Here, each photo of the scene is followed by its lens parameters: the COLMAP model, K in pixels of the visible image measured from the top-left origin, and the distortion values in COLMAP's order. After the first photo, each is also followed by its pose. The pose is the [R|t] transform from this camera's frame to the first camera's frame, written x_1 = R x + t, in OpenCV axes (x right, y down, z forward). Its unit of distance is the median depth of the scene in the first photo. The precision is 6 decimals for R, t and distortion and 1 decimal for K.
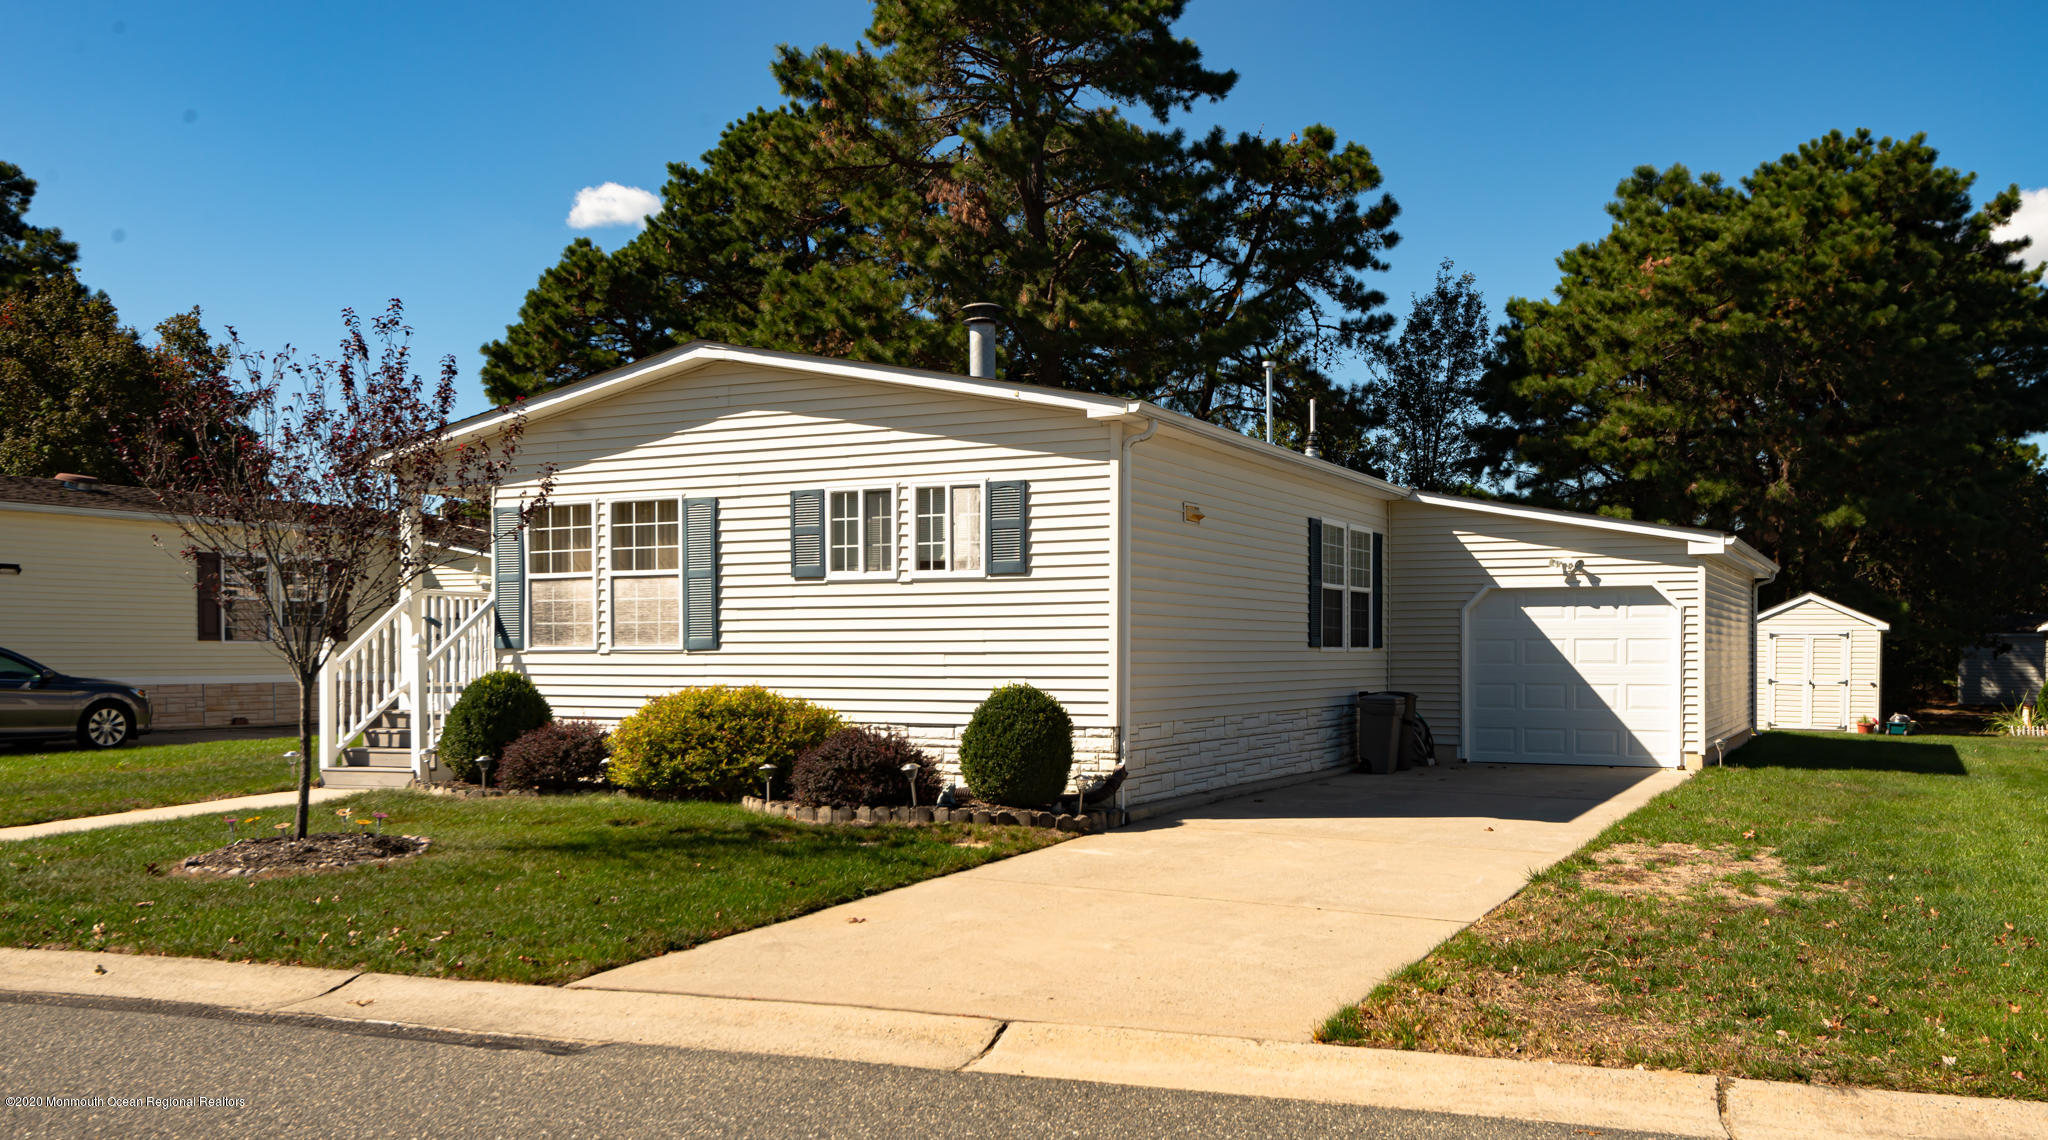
lens RADIAL K [[1694.2, 0, 1038.4], [0, 1694.2, 684.8], [0, 0, 1]] dist [0.030262, -0.010959]
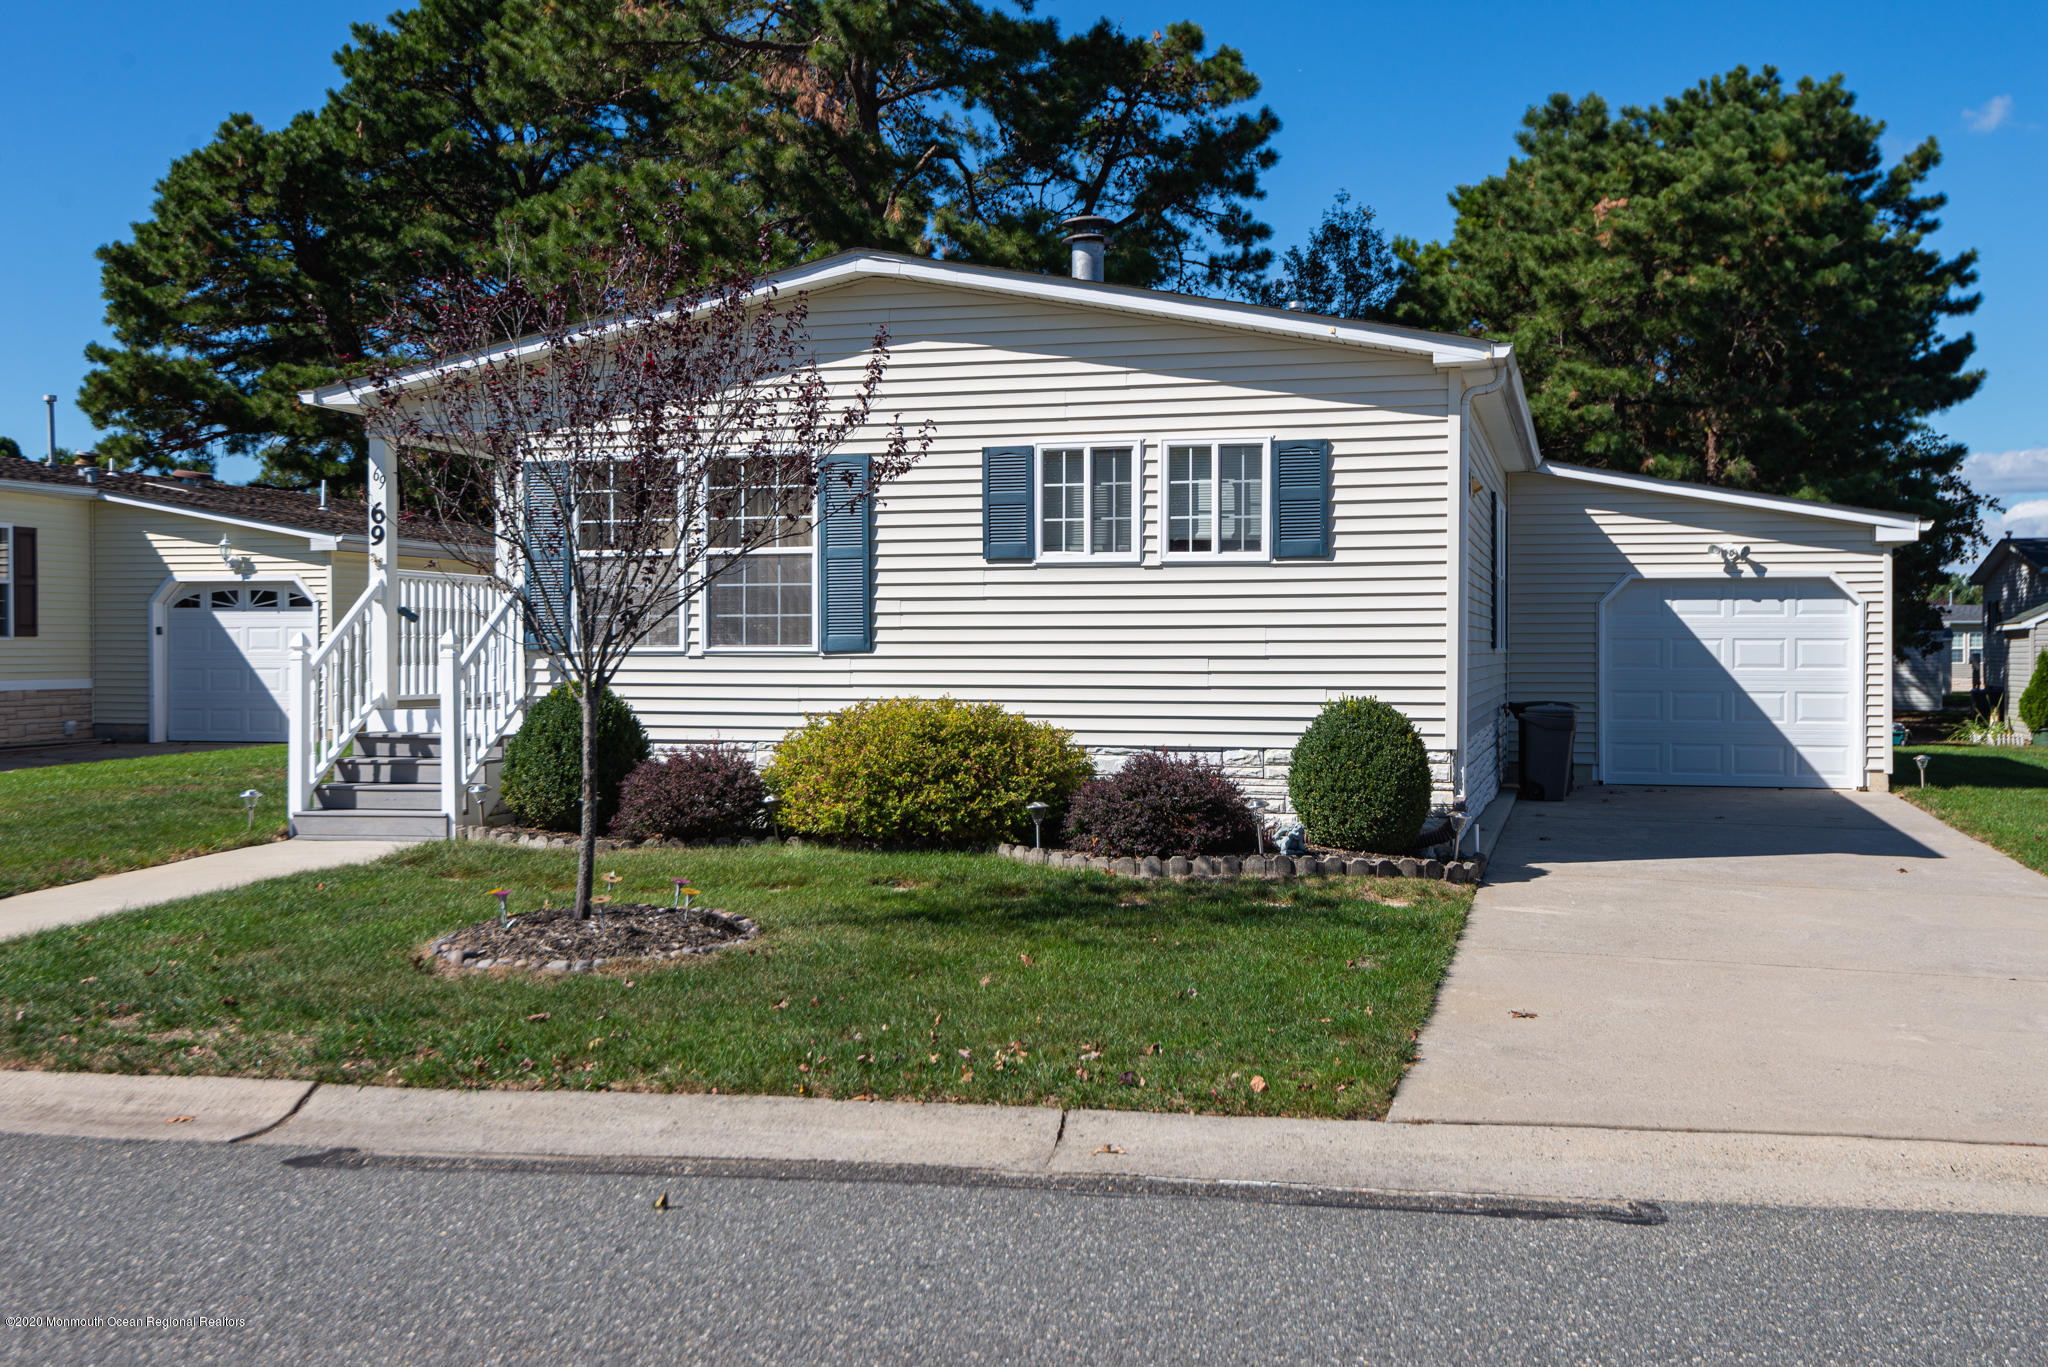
lens RADIAL K [[2034.9, 0, 1023.8], [0, 2034.9, 682.3], [0, 0, 1]] dist [0.002388, 0.000000]
pose [[0.982657, -0.001714, 0.185427, -0.226735], [0.002136, 0.999996, -0.002073, -0.003806], [-0.185423, 0.002433, 0.982656, 0.063302]]
